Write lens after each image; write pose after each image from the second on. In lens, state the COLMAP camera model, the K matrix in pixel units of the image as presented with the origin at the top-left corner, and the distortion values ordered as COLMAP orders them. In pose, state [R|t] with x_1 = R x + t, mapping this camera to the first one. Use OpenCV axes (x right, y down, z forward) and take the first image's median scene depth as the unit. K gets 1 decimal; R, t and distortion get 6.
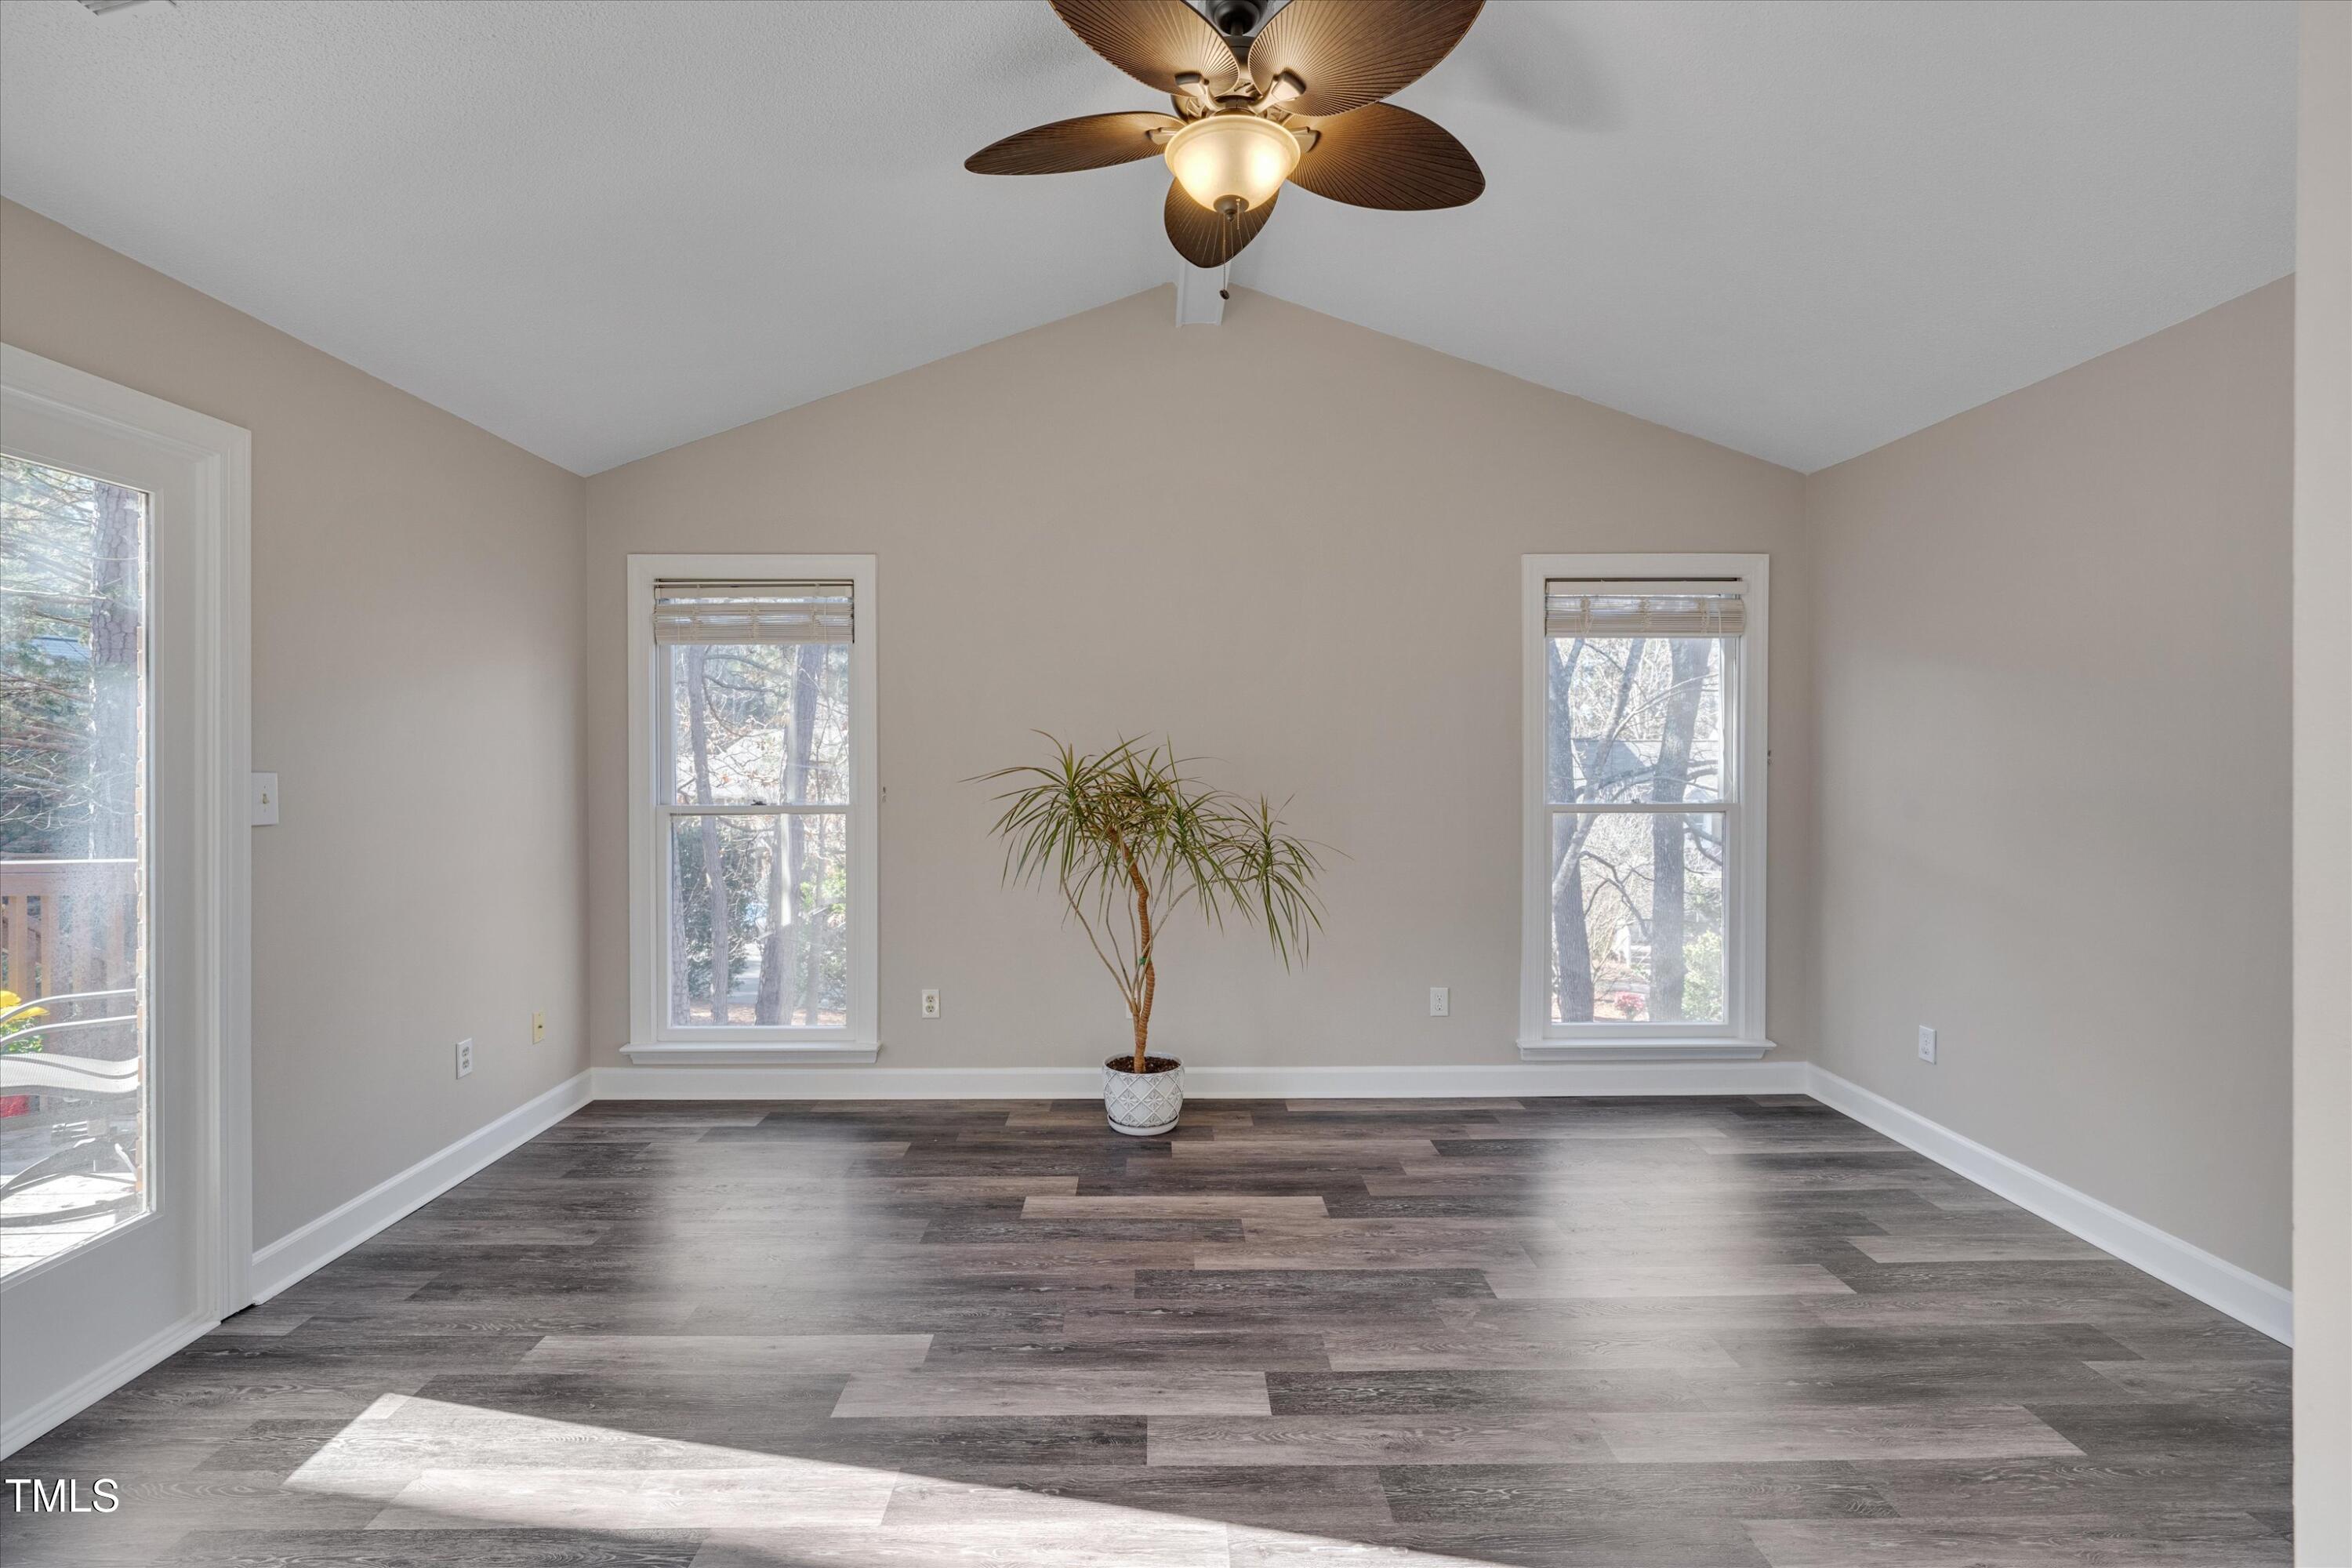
lens RADIAL K [[1068.5, 0, 1181.5], [0, 1068.5, 776.0], [0, 0, 1]] dist [-0.004928, 0.000673]
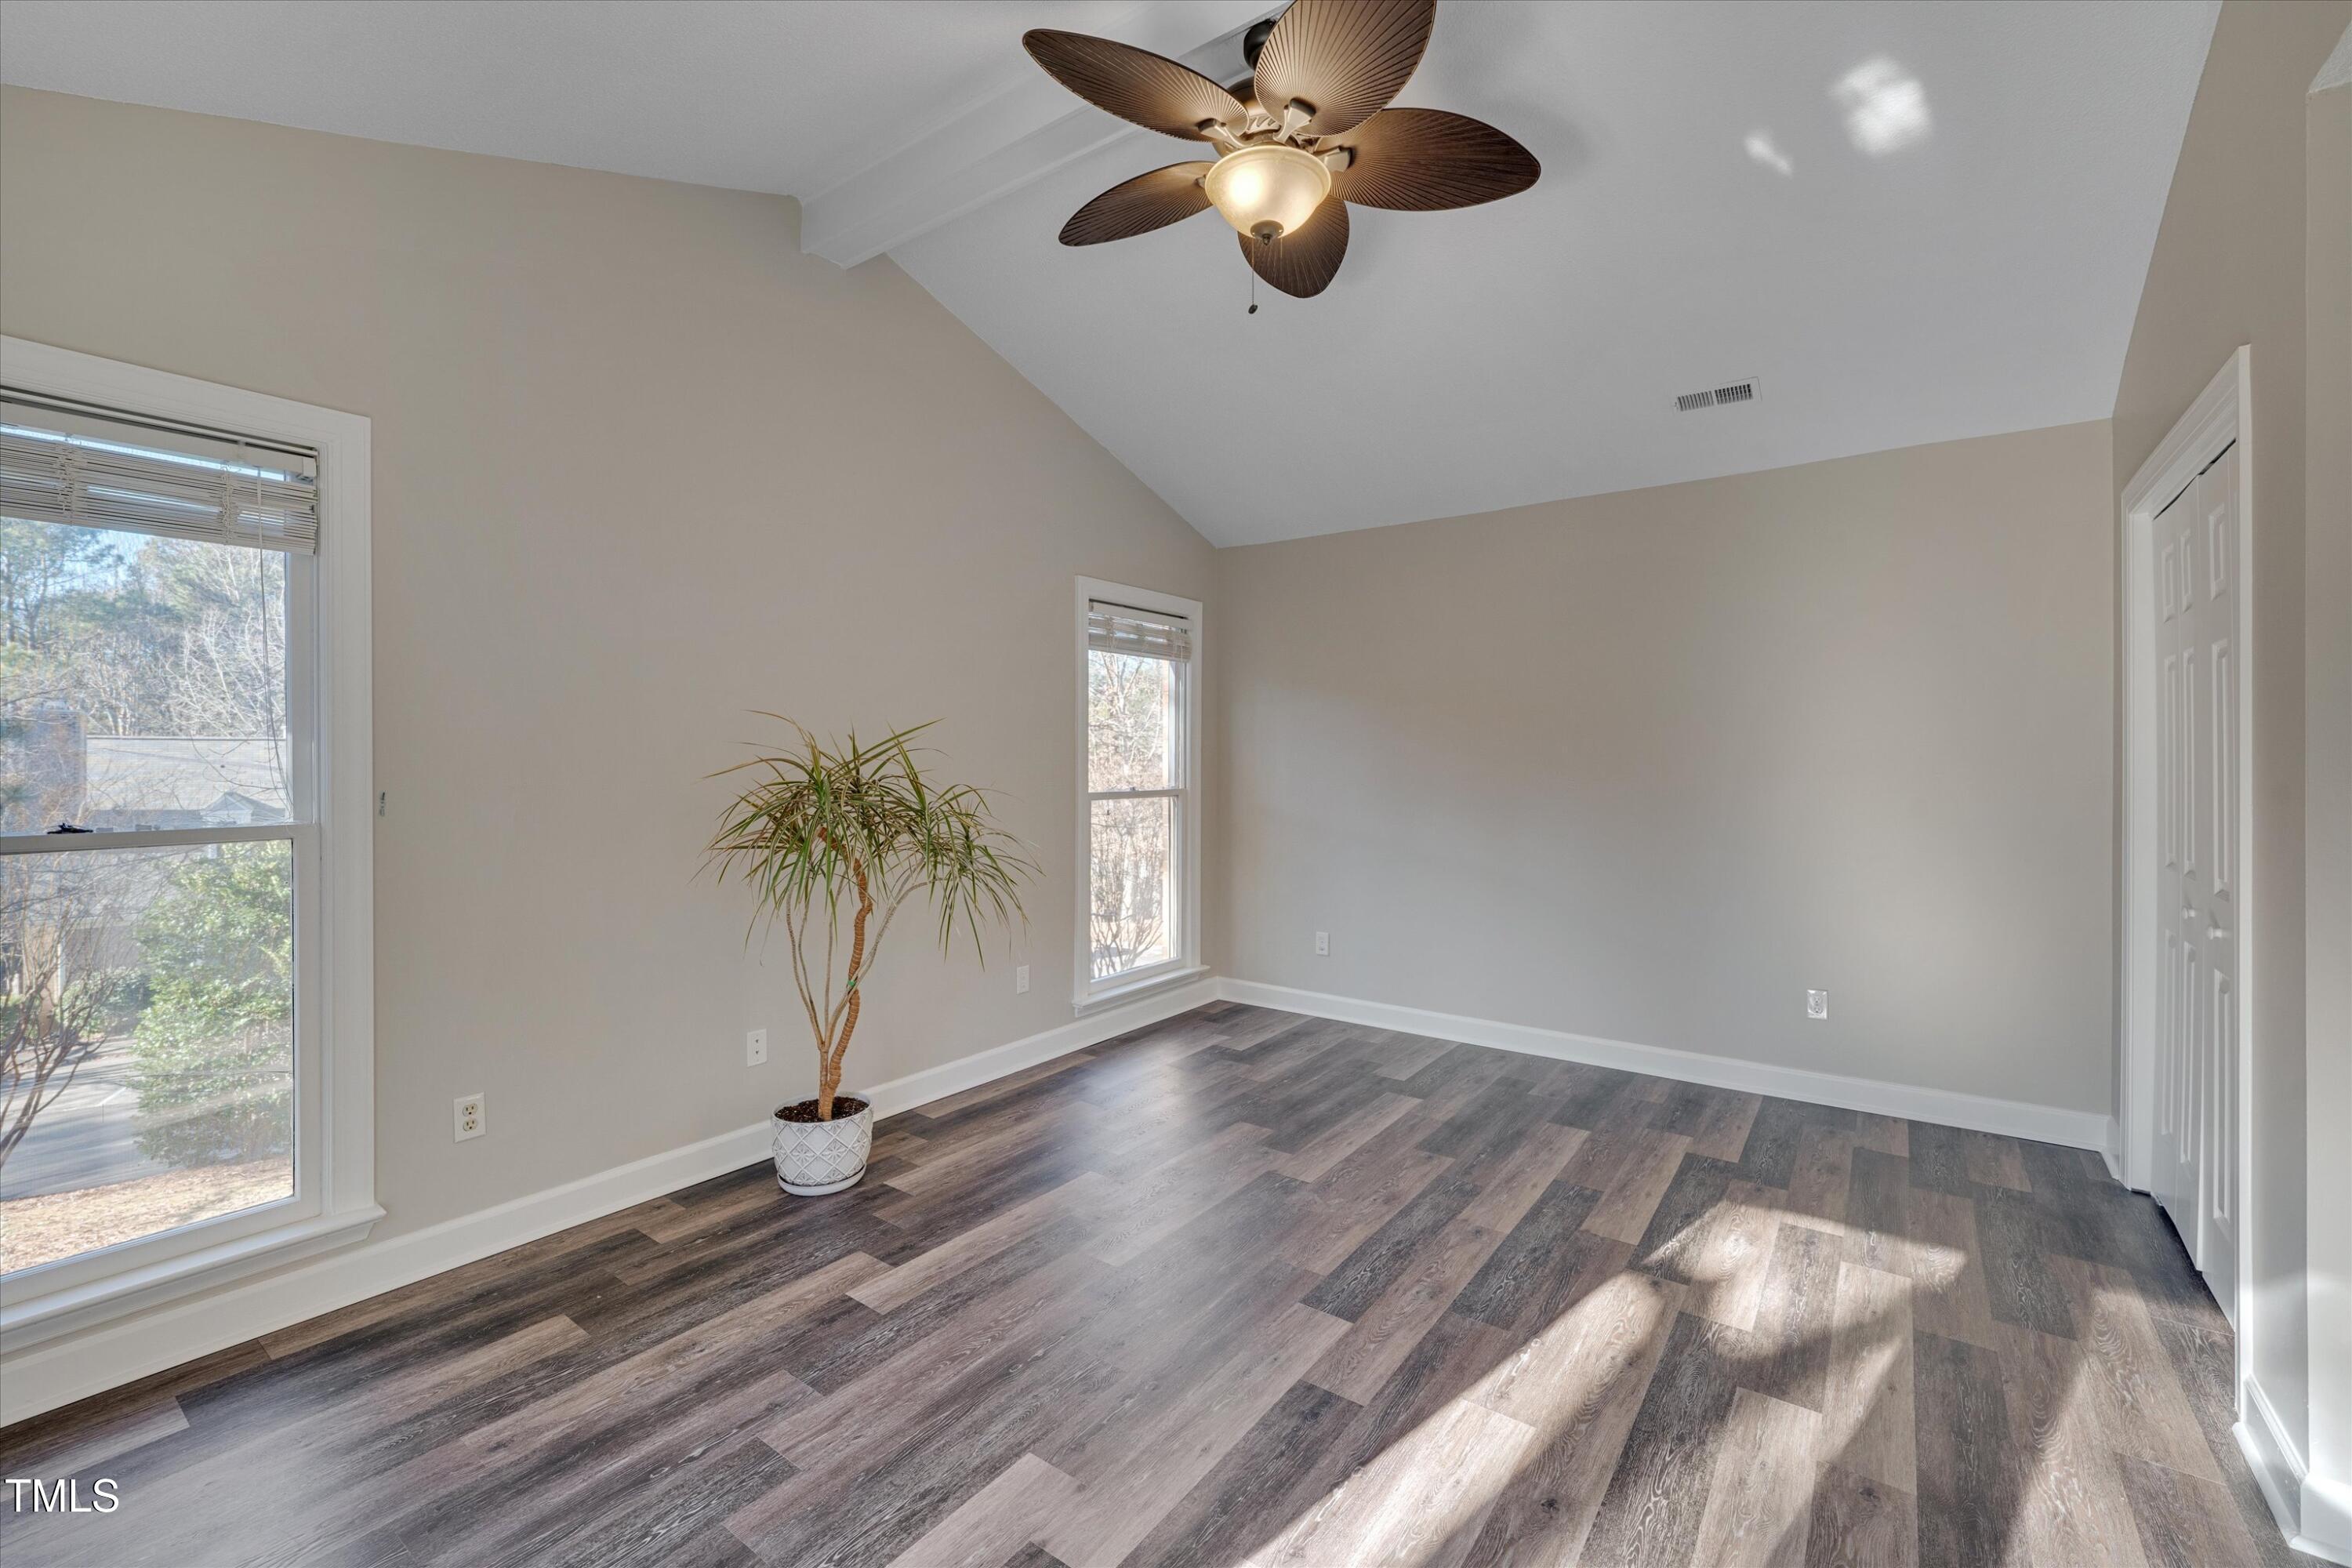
lens RADIAL K [[970.1, 0, 1236.9], [0, 970.1, 773.3], [0, 0, 1]] dist [-0.008781, 0.000102]
pose [[0.586098, -0.009298, 0.810186, -0.484381], [0.012454, 0.999919, 0.002466, 0.005217], [-0.810144, 0.008645, 0.586167, 0.291160]]
